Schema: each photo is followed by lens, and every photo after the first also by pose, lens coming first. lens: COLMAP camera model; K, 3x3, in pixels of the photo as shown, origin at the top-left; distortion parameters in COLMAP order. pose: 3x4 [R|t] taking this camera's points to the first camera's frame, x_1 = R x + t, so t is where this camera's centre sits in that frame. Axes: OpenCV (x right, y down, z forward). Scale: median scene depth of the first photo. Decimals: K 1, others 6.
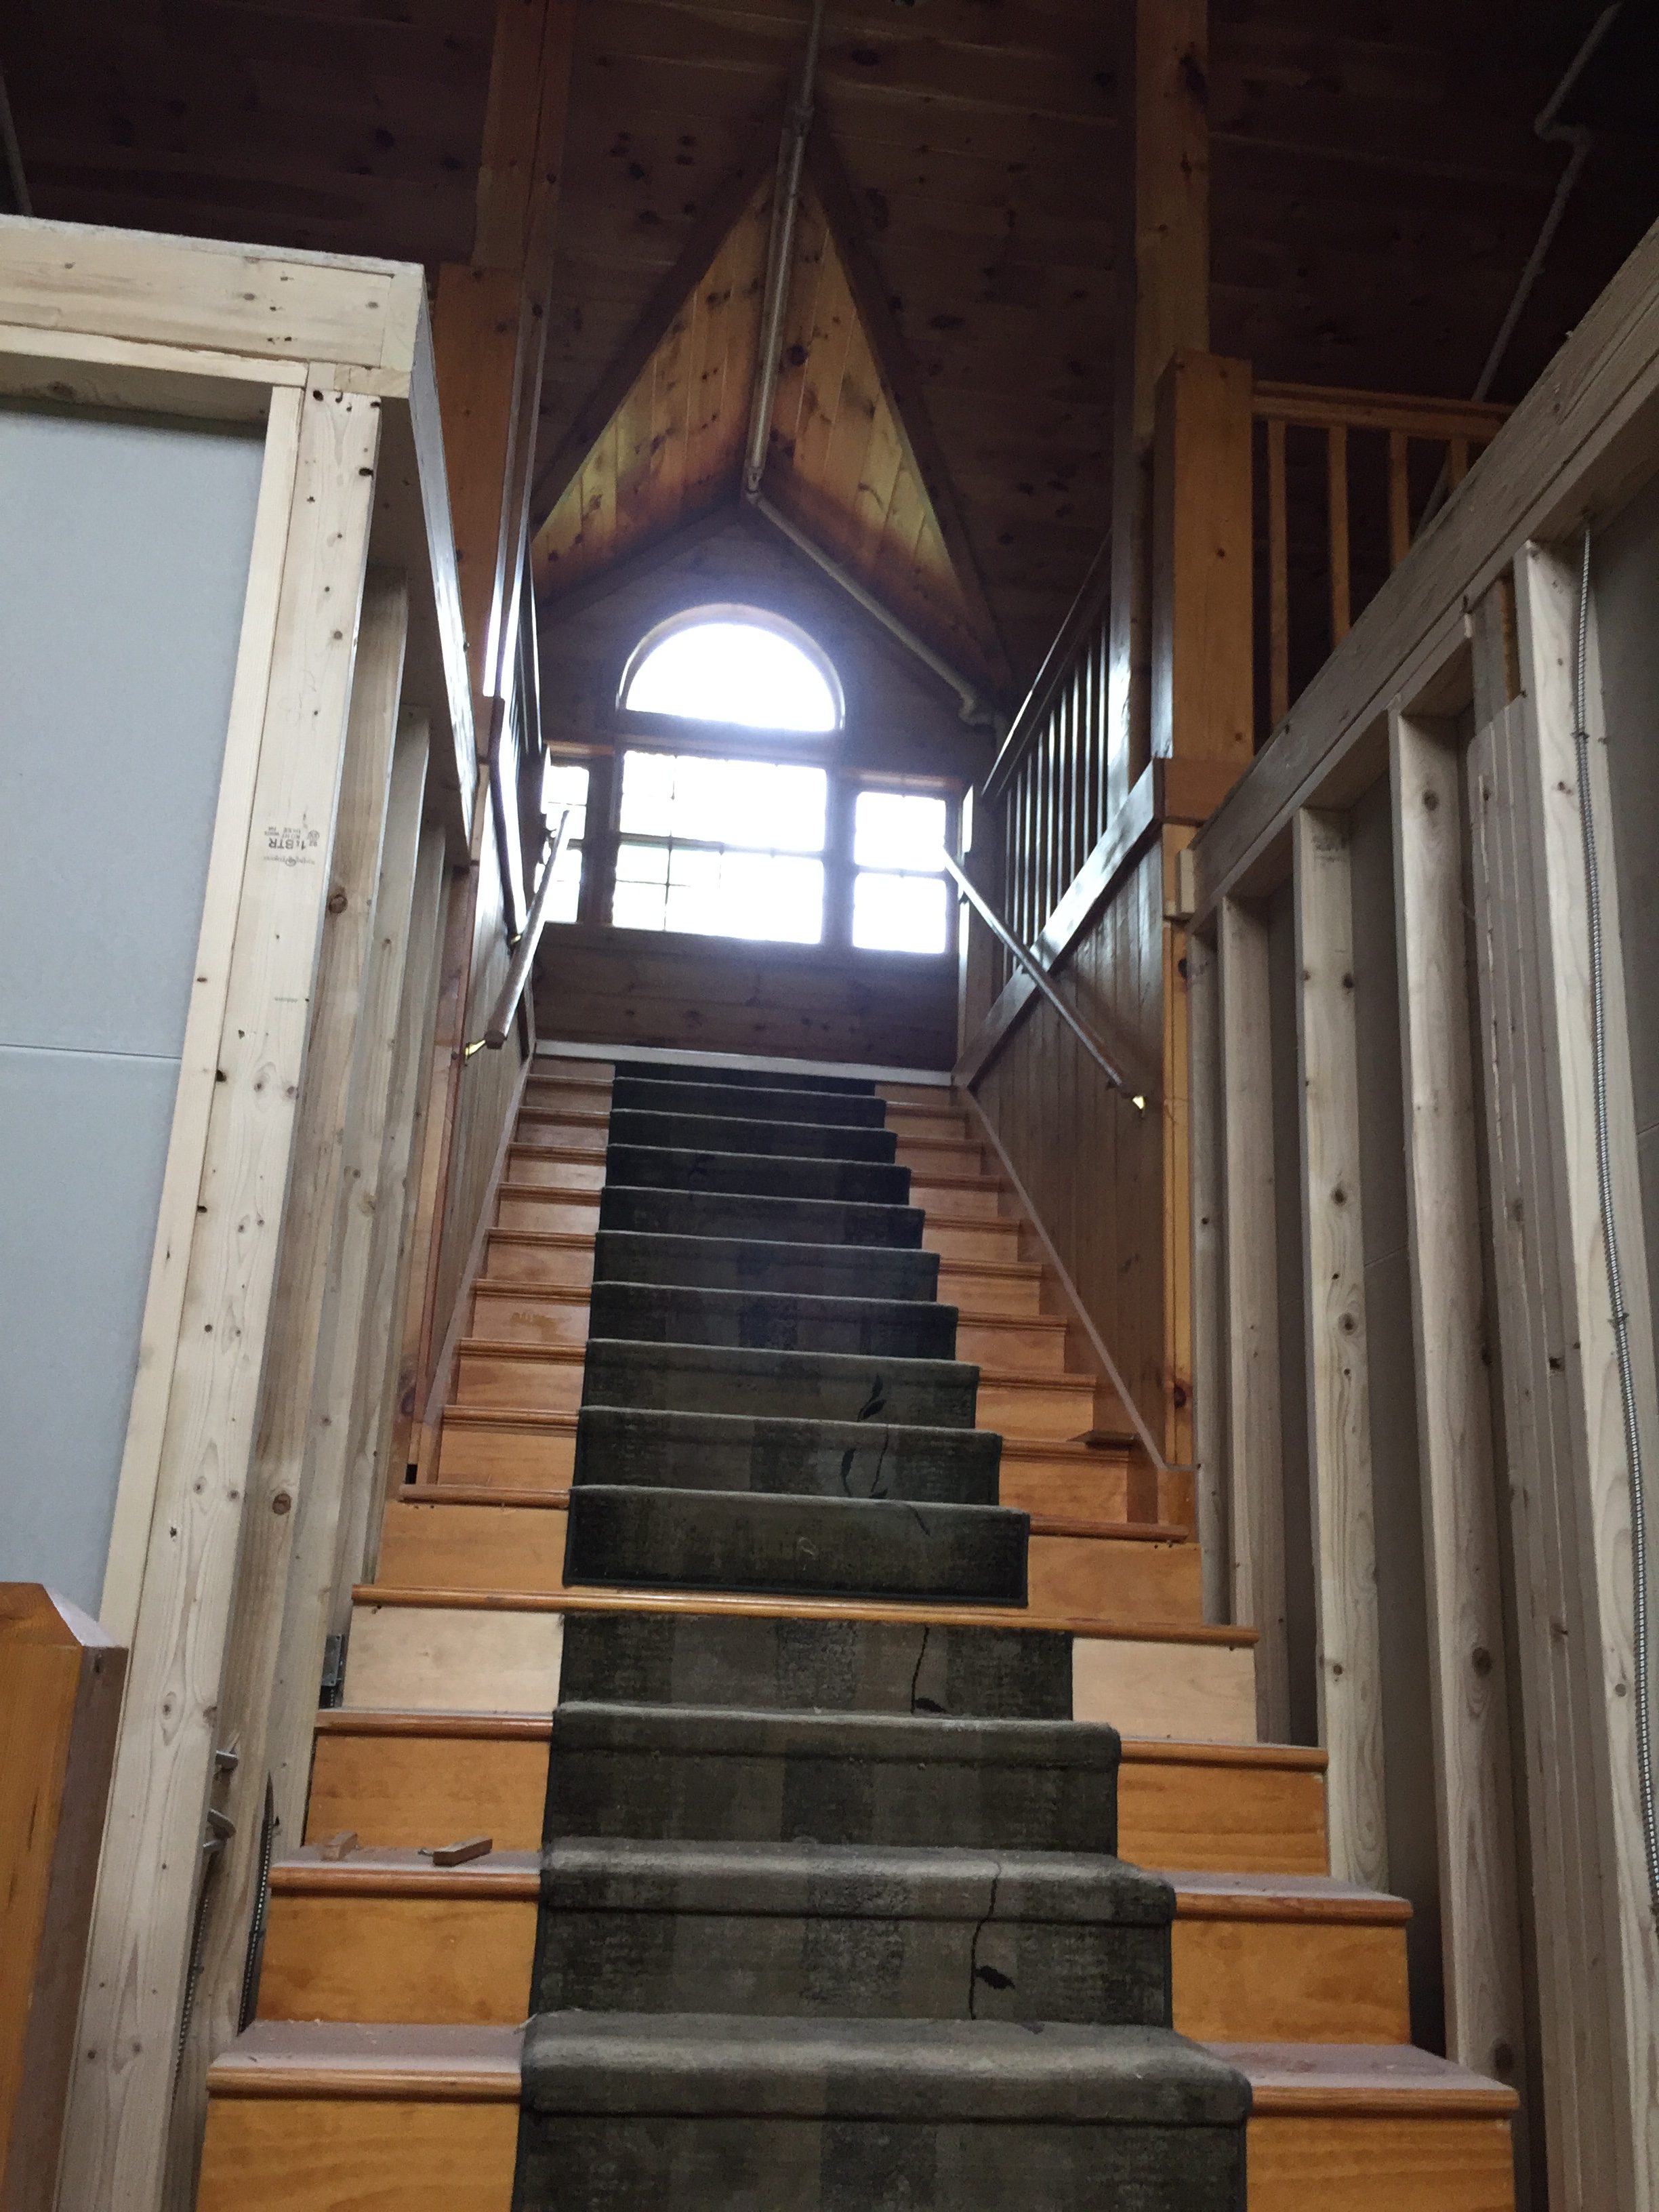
lens RADIAL K [[1887.0, 0, 828.4], [0, 1887.0, 1105.1], [0, 0, 1]] dist [0.035265, -0.047026]
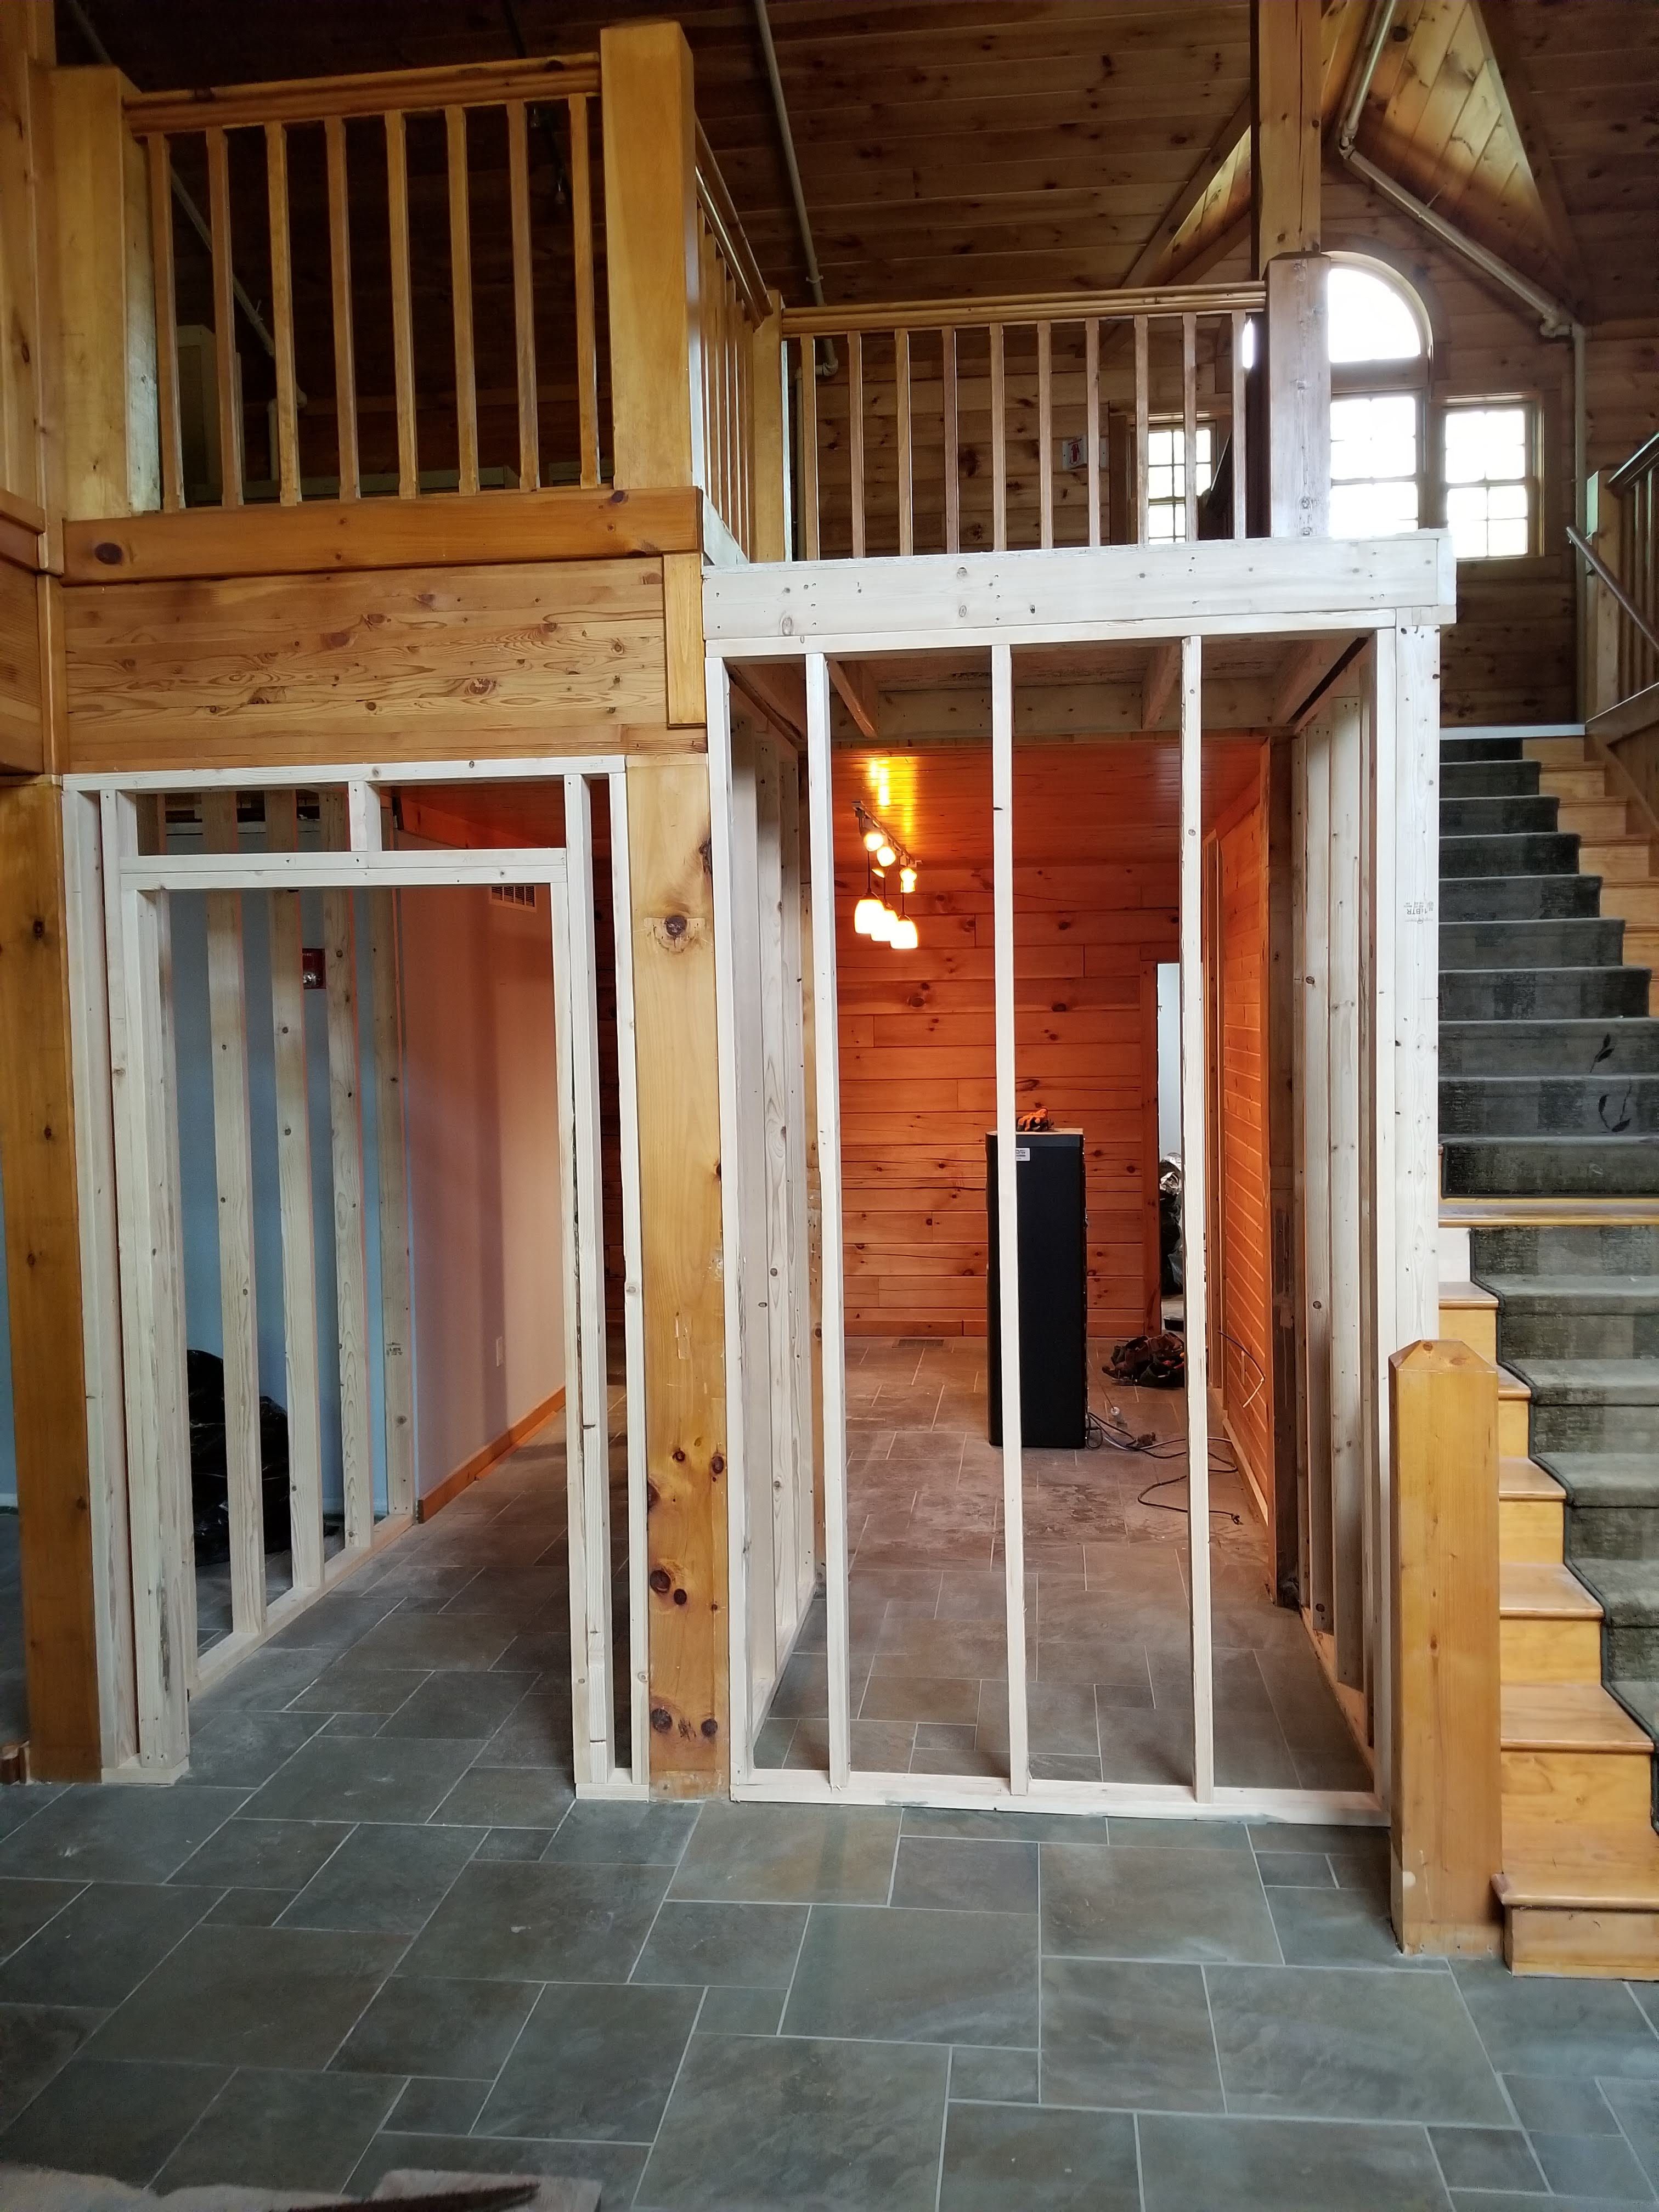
lens RADIAL K [[1713.3, 0, 837.5], [0, 1713.3, 1108.3], [0, 0, 1]] dist [0.012084, -0.025461]
pose [[0.969682, -0.046155, -0.239972, -0.264569], [0.122693, 0.941210, 0.314754, -0.332254], [0.211336, -0.334654, 0.918337, -0.440754]]
